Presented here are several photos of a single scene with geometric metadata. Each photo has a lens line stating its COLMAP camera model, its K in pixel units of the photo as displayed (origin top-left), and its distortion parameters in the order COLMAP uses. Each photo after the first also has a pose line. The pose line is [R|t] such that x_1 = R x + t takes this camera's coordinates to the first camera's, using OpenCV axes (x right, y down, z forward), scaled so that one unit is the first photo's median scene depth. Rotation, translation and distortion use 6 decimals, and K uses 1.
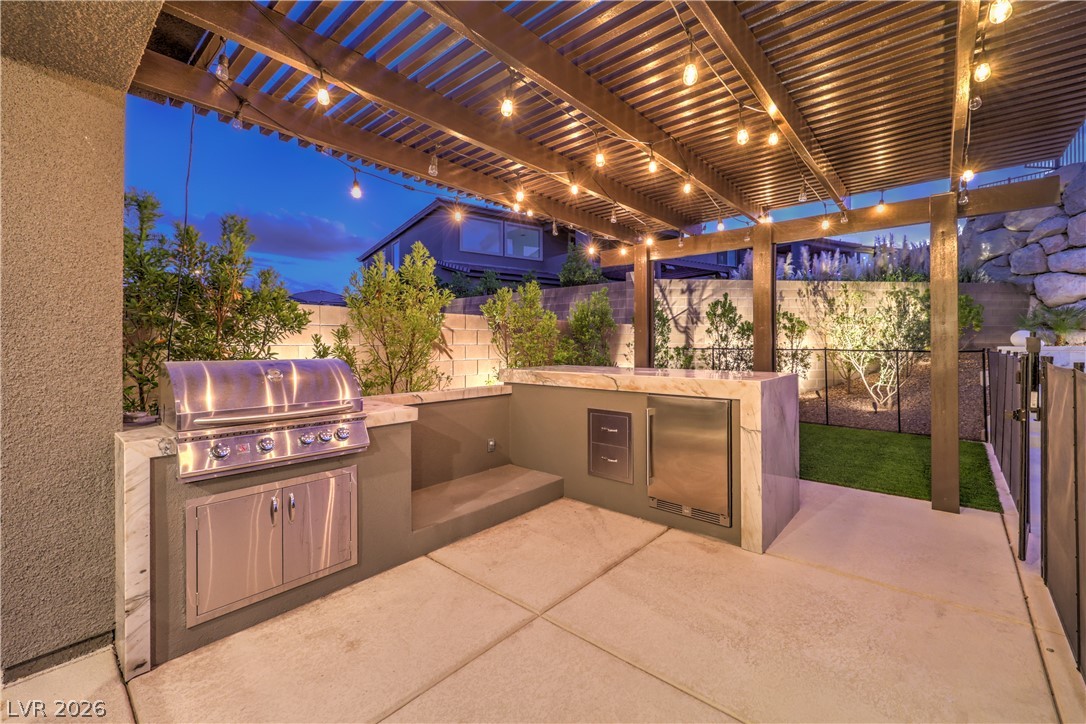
lens RADIAL K [[438.2, 0, 543.2], [0, 438.2, 345.9], [0, 0, 1]] dist [0.001071, 0.000076]
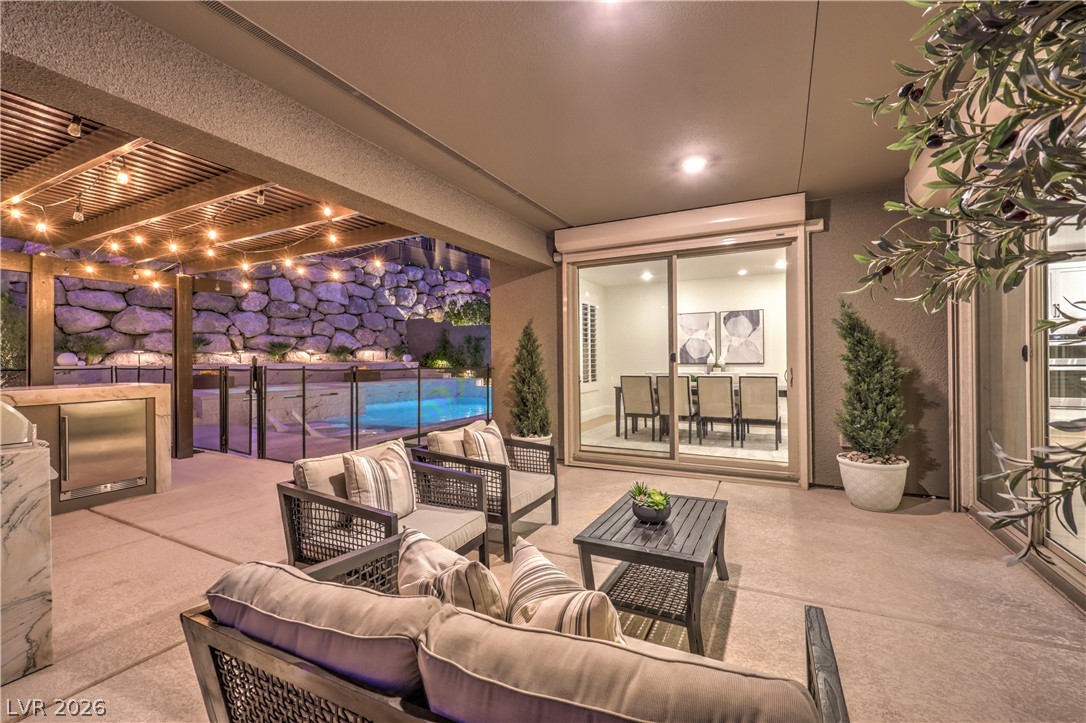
lens RADIAL K [[459.8, 0, 543.0], [0, 459.8, 361.5], [0, 0, 1]] dist [0.000716, 0.000080]
pose [[-0.221392, 0.002024, 0.975183, -0.387394], [0.013101, 0.999914, 0.000899, 0.003634], [-0.975097, 0.012975, -0.221399, 0.007251]]
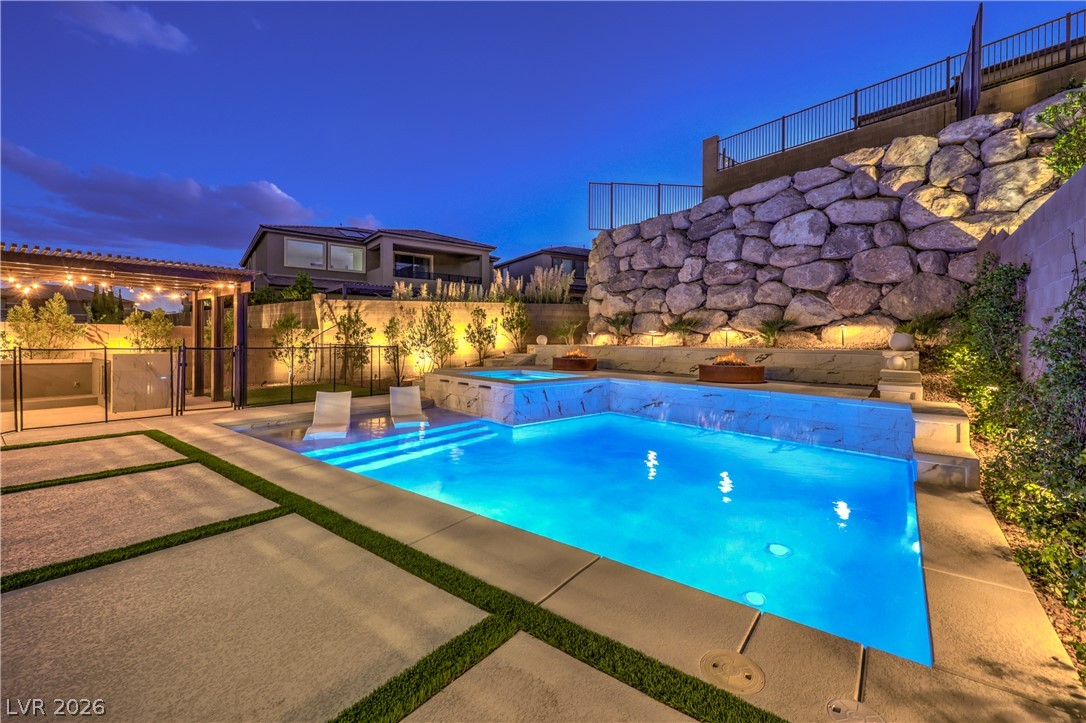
lens RADIAL K [[459.8, 0, 543.0], [0, 459.8, 361.5], [0, 0, 1]] dist [0.000716, 0.000080]
pose [[0.999062, 0.009174, 0.042325, 0.953897], [-0.010871, 0.999139, 0.040036, -0.005279], [-0.041921, -0.040459, 0.998301, -0.677152]]
